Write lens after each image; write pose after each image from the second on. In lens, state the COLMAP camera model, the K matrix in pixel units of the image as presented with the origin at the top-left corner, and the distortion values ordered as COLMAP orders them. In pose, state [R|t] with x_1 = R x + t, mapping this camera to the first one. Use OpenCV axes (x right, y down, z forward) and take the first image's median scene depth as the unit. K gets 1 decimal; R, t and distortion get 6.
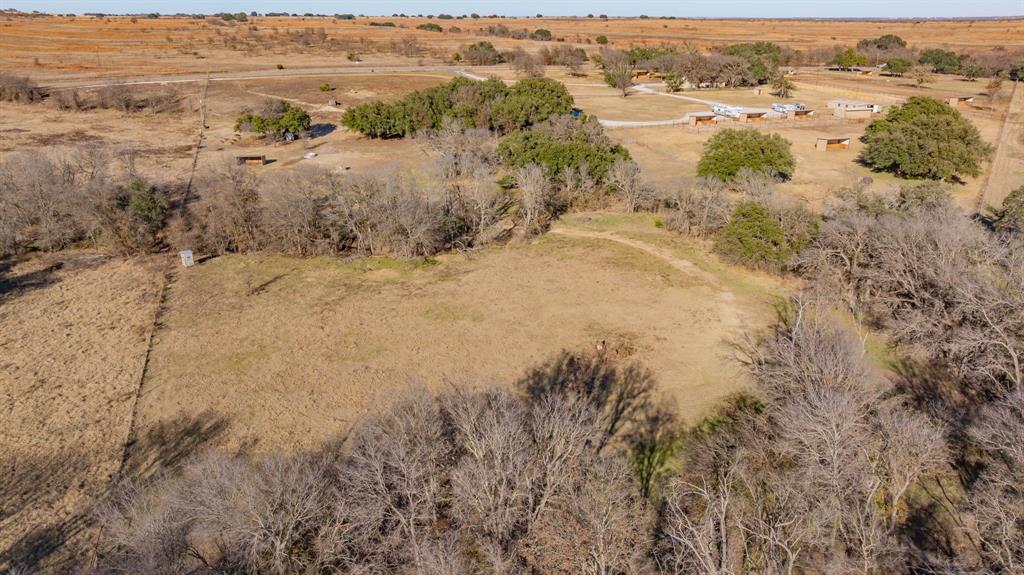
lens RADIAL K [[722.2, 0, 512.0], [0, 722.2, 287.5], [0, 0, 1]] dist [-0.023457, 0.002098]
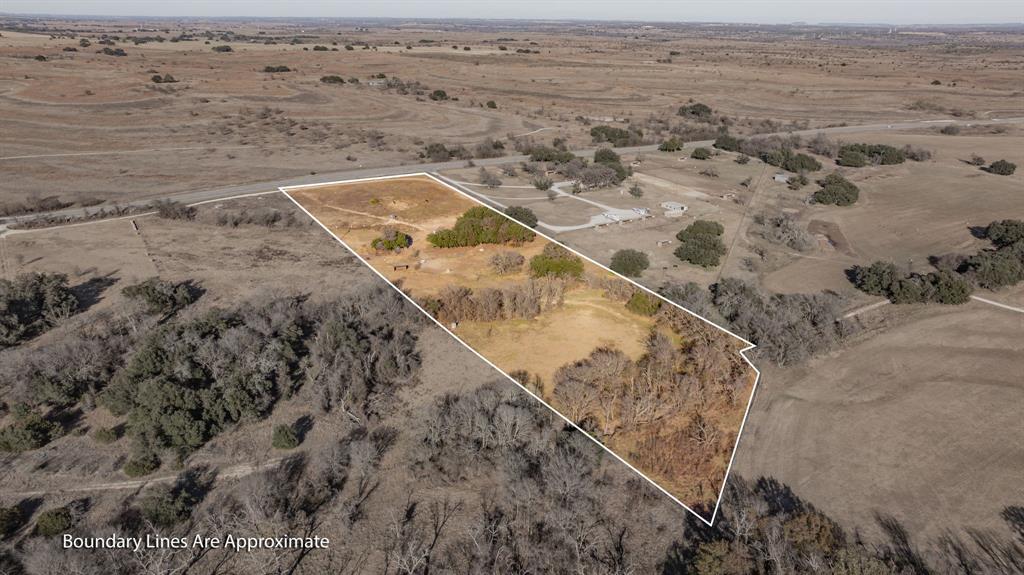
lens RADIAL K [[722.2, 0, 512.0], [0, 722.2, 287.5], [0, 0, 1]] dist [-0.023457, 0.002098]
pose [[0.978862, -0.066037, 0.193570, -0.786828], [0.065209, 0.997815, 0.010651, -0.210956], [-0.193850, 0.002197, 0.981029, -1.899479]]
